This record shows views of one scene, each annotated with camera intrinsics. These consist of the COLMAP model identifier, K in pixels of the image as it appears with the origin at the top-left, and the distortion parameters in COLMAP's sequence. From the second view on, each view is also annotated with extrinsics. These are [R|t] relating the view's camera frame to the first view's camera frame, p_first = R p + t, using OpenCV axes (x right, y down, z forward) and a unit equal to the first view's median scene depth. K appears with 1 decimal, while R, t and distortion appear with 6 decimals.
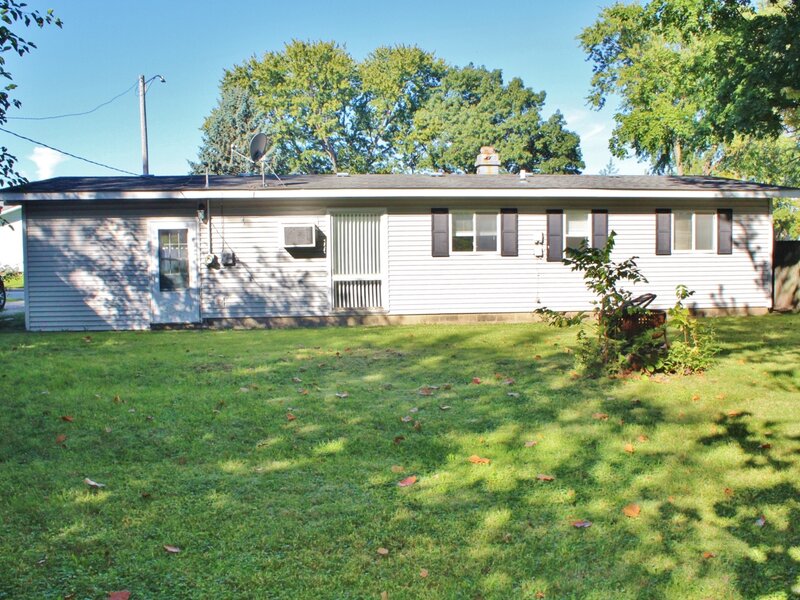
lens RADIAL K [[748.5, 0, 400.0], [0, 748.5, 300.0], [0, 0, 1]] dist [-0.285020, 0.421537]
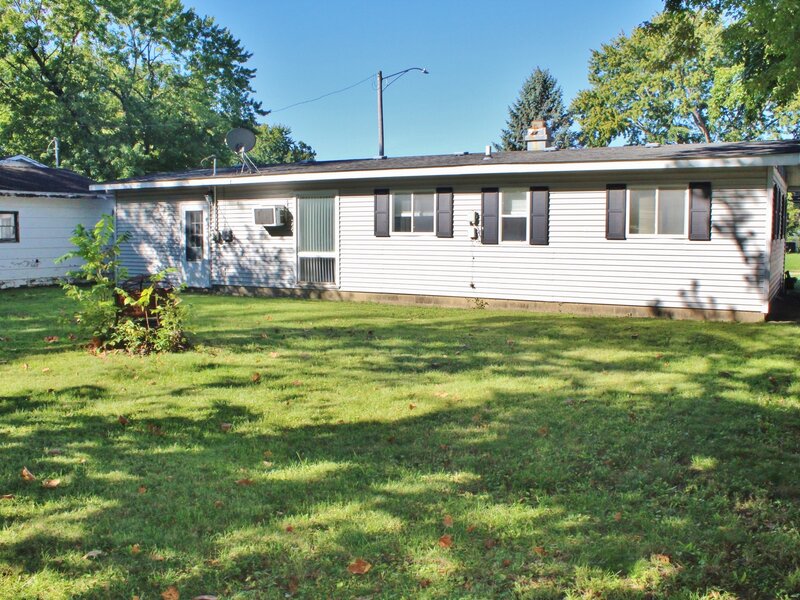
lens RADIAL K [[748.5, 0, 400.0], [0, 748.5, 300.0], [0, 0, 1]] dist [-0.285020, 0.421537]
pose [[0.823766, 0.065788, -0.563100, 0.653885], [-0.049133, 0.997792, 0.044697, -0.018974], [0.564797, -0.009153, 0.825179, 0.174435]]
